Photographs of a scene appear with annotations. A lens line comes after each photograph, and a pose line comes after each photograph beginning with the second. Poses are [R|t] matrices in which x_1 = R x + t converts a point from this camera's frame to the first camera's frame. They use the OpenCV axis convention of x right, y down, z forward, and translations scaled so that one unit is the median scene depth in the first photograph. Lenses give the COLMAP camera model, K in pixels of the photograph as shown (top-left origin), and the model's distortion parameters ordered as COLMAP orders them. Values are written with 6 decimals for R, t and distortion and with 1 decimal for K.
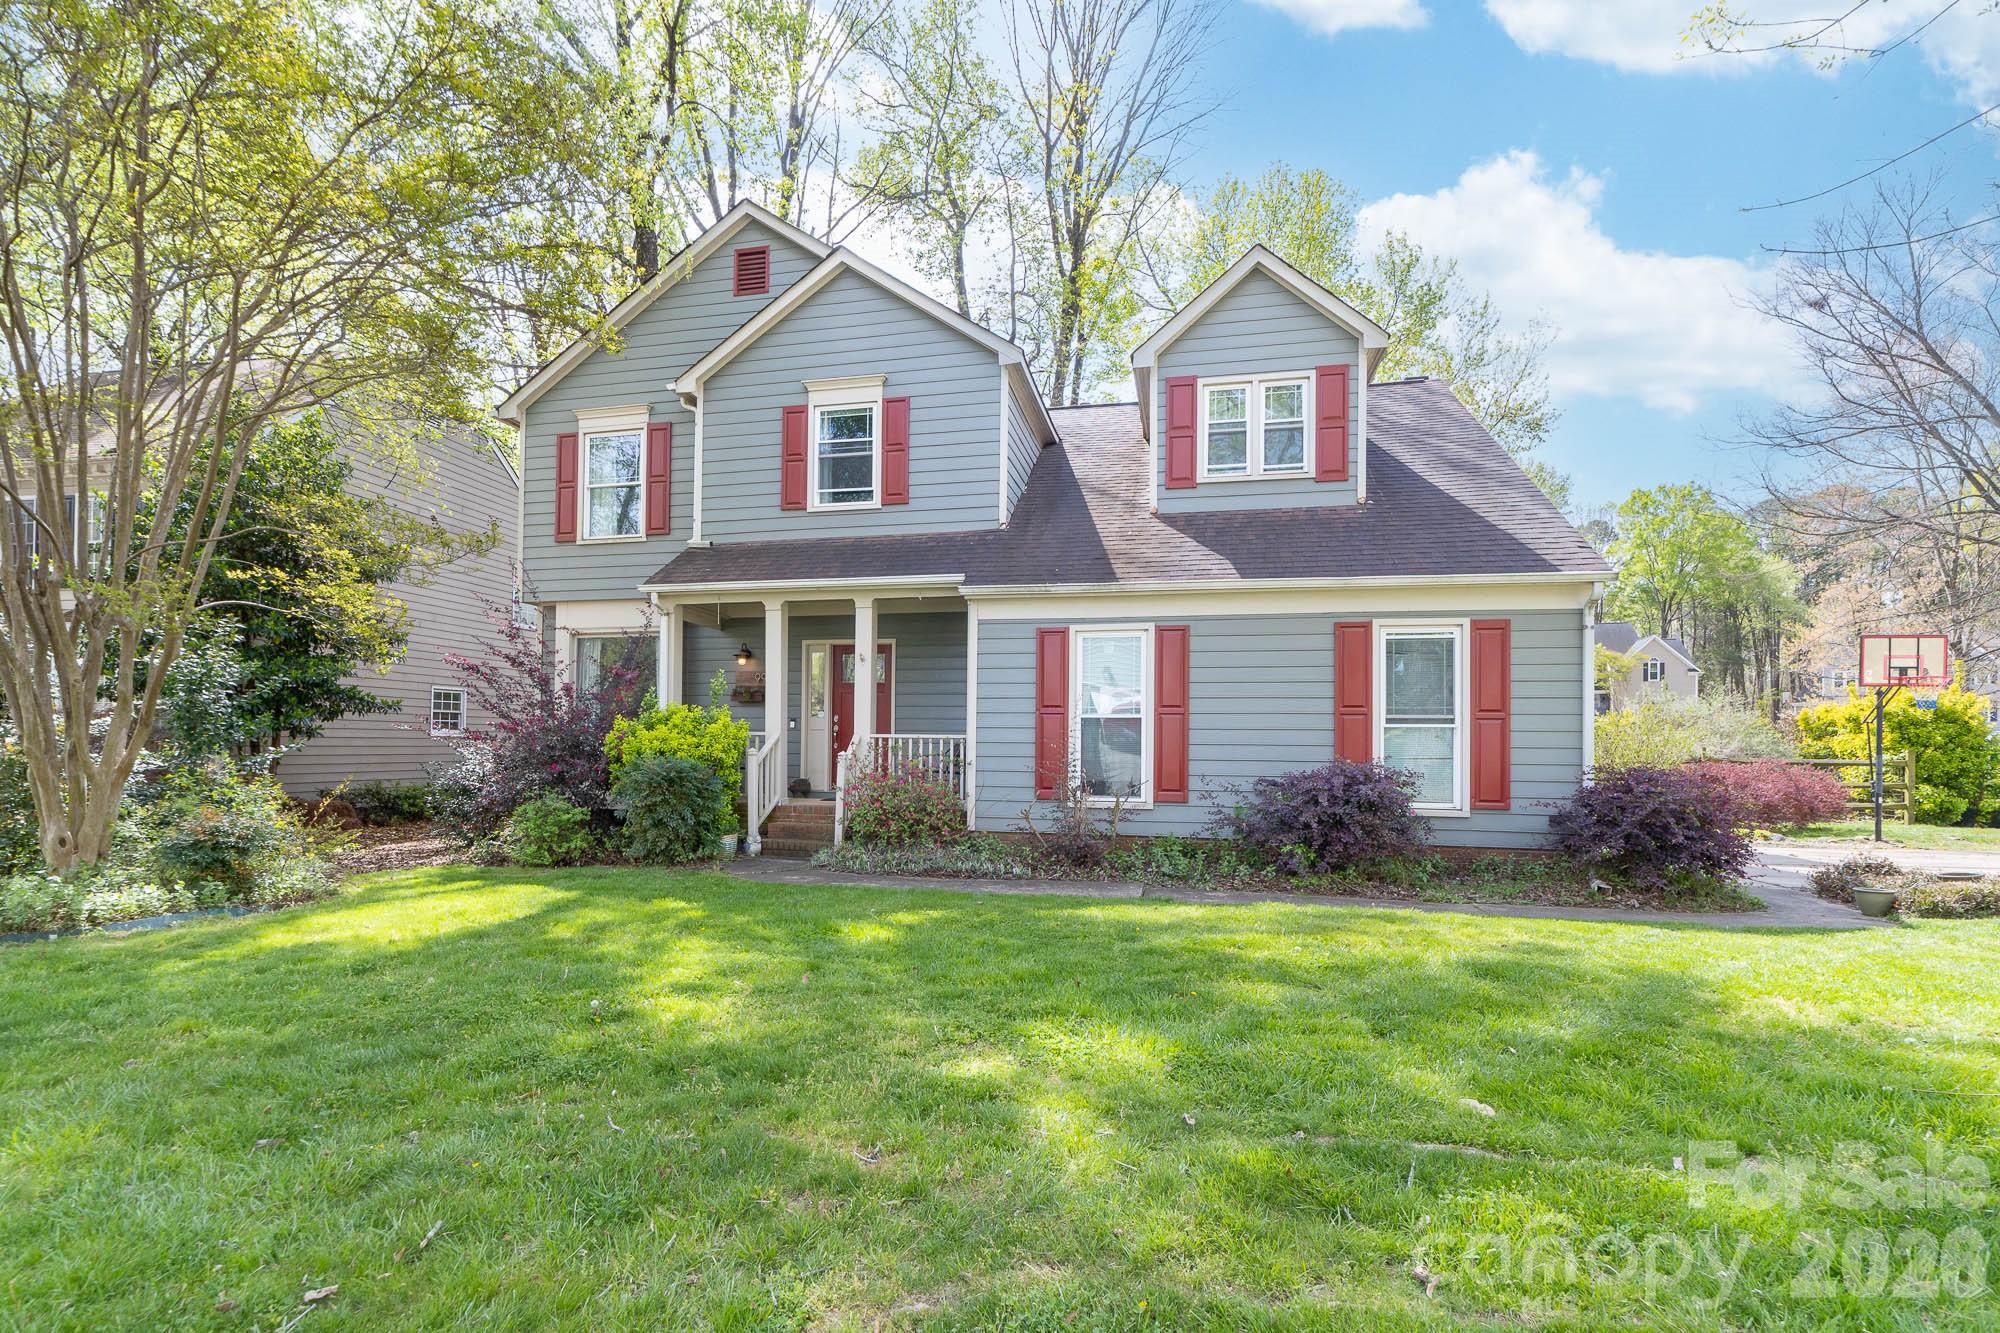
lens RADIAL K [[979.3, 0, 1000.0], [0, 979.3, 666.5], [0, 0, 1]] dist [-0.004849, -0.001030]
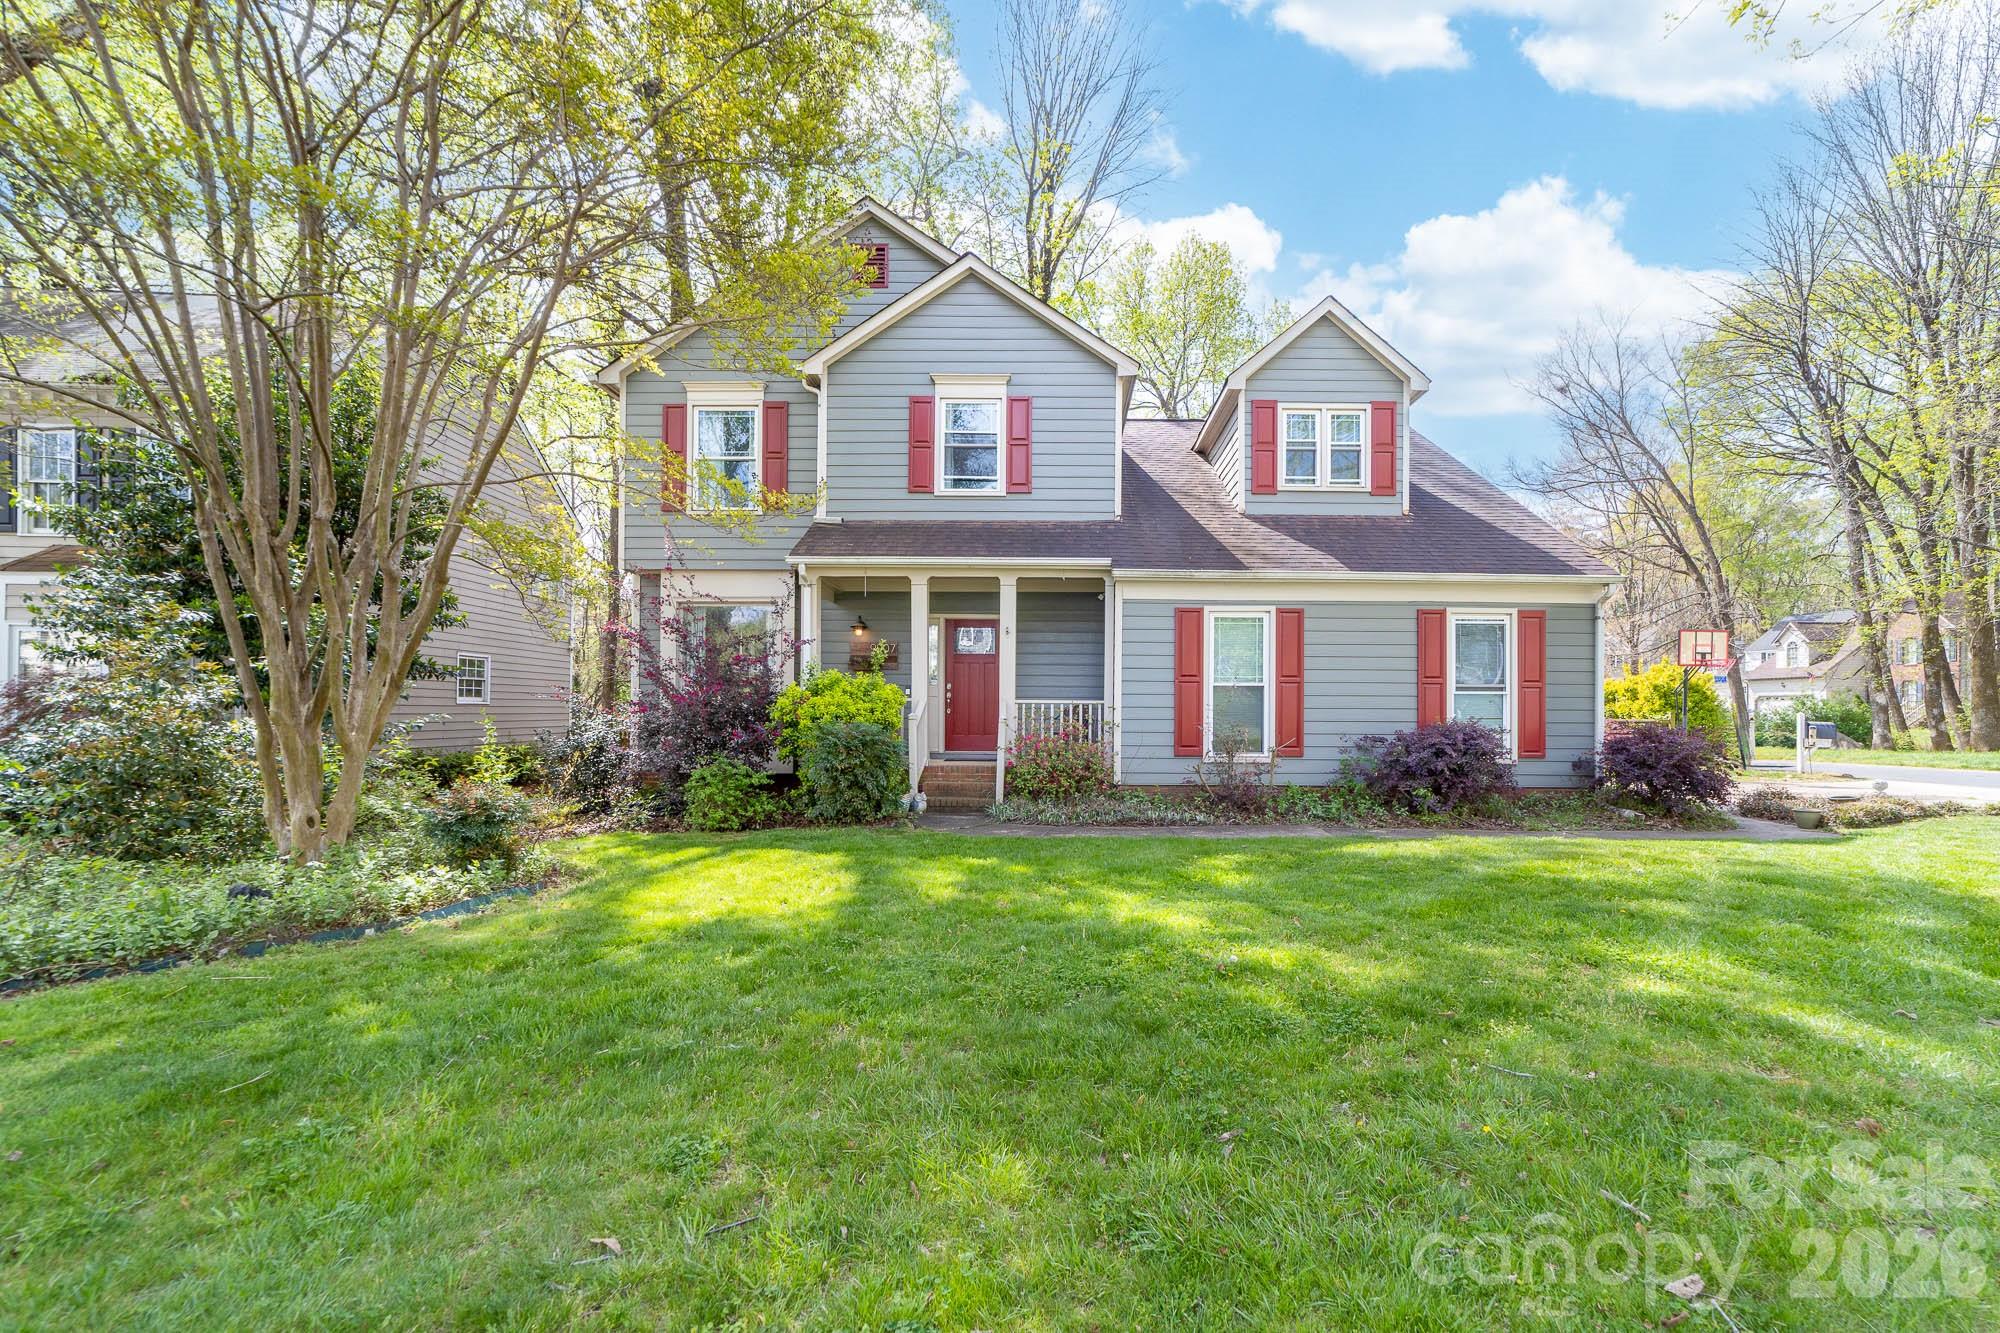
lens RADIAL K [[830.0, 0, 990.0], [0, 830.0, 658.2], [0, 0, 1]] dist [-0.005759, -0.000285]
pose [[0.970548, 0.012137, 0.240601, -0.387794], [-0.015539, 0.999804, 0.012251, 0.010956], [-0.240406, -0.015629, 0.970547, 0.099333]]
